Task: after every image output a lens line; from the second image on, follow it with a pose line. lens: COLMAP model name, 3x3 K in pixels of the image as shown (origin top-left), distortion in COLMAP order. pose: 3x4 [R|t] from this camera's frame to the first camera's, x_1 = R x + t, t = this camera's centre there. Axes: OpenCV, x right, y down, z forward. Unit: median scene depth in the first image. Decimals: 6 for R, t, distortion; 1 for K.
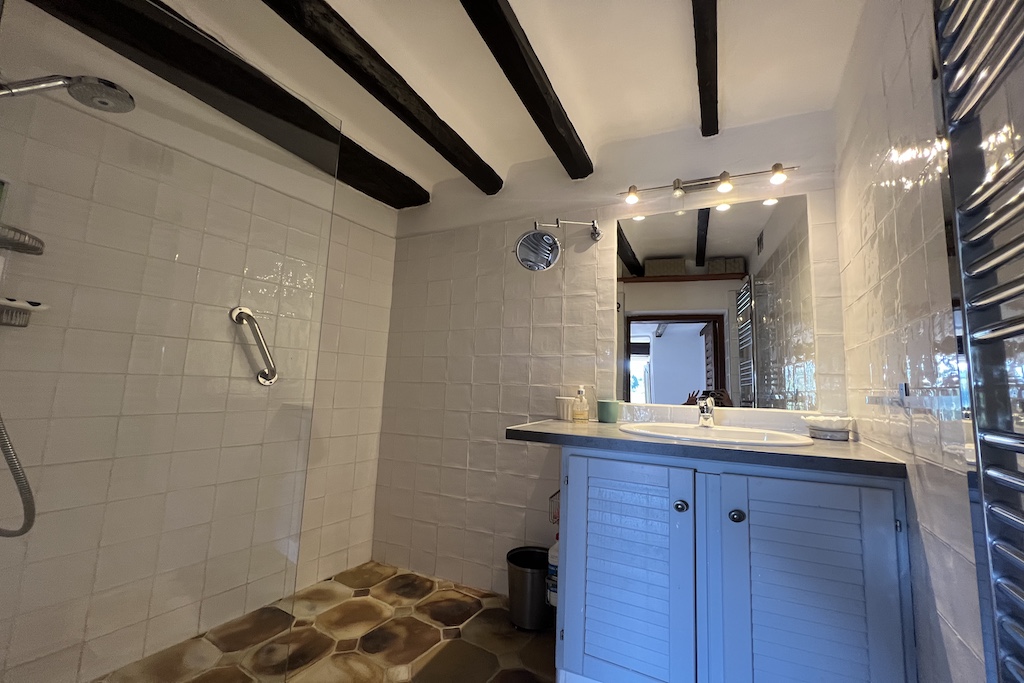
lens RADIAL K [[409.3, 0, 513.5], [0, 409.3, 333.4], [0, 0, 1]] dist [0.002086, 0.000420]
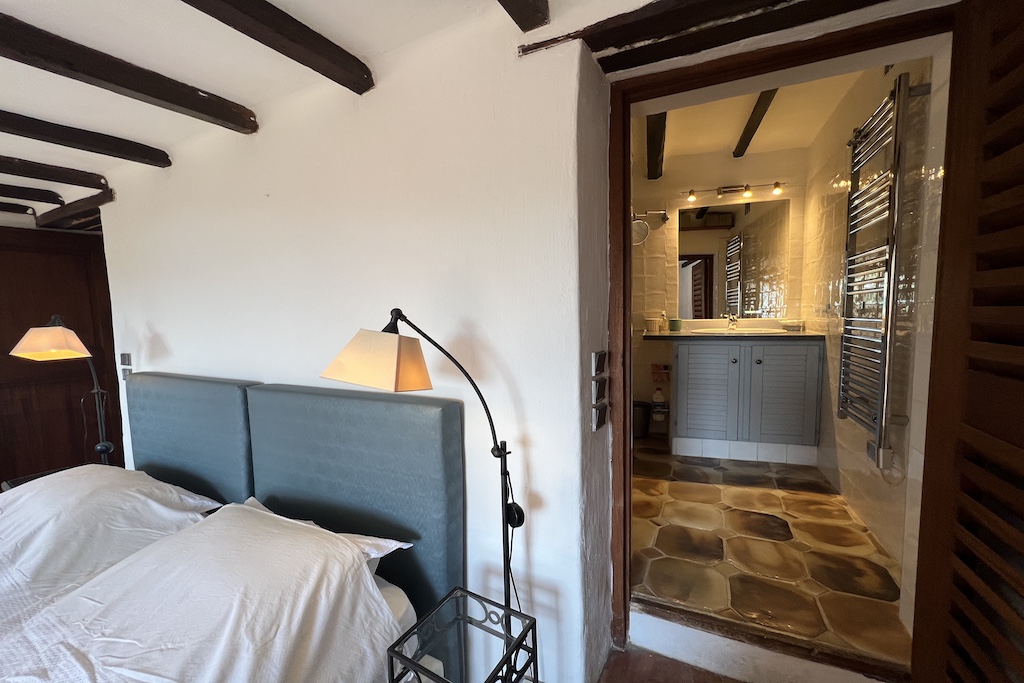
lens RADIAL K [[408.8, 0, 514.2], [0, 408.8, 345.9], [0, 0, 1]] dist [-0.002696, 0.000316]
pose [[0.992382, -0.065296, 0.104476, -0.697052], [0.042543, 0.977459, 0.206793, -0.126319], [-0.115624, -0.200773, 0.972790, -0.712490]]
